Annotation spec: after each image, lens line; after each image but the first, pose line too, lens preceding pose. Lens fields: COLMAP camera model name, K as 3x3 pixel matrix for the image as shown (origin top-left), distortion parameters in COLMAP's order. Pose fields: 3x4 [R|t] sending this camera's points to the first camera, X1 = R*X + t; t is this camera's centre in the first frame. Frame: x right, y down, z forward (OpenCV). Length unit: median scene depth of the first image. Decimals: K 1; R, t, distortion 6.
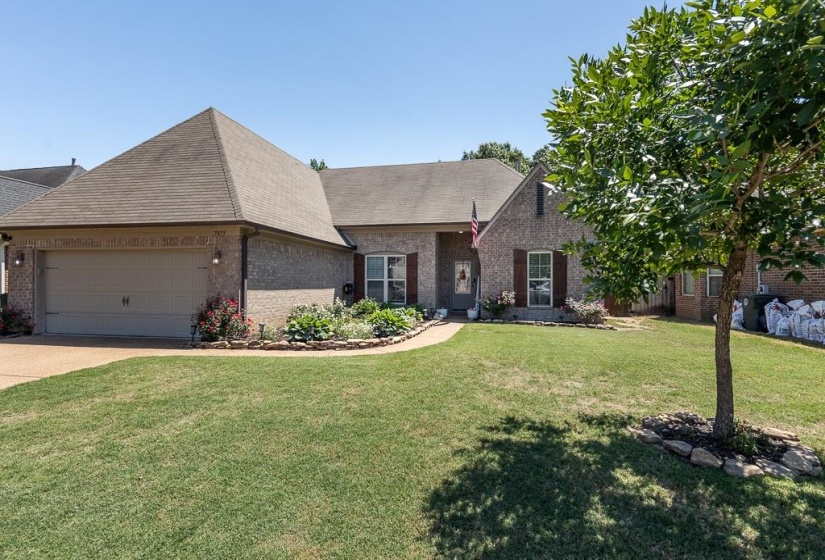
lens RADIAL K [[395.4, 0, 408.5], [0, 395.4, 251.5], [0, 0, 1]] dist [0.052533, -0.017253]
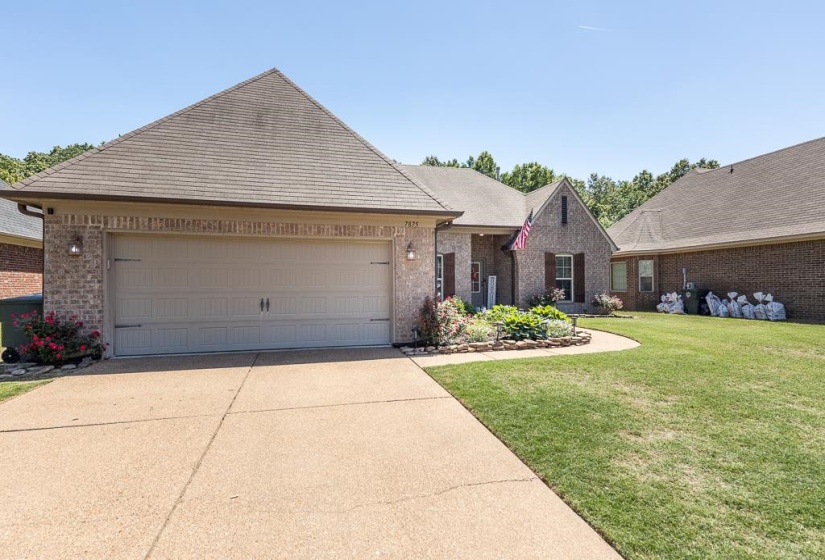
lens RADIAL K [[395.4, 0, 408.5], [0, 395.4, 251.5], [0, 0, 1]] dist [0.052533, -0.017253]
pose [[0.898292, 0.031104, 0.438296, -0.712121], [-0.028412, 0.999516, -0.012701, 0.021338], [-0.438479, -0.001044, 0.898741, 0.180094]]
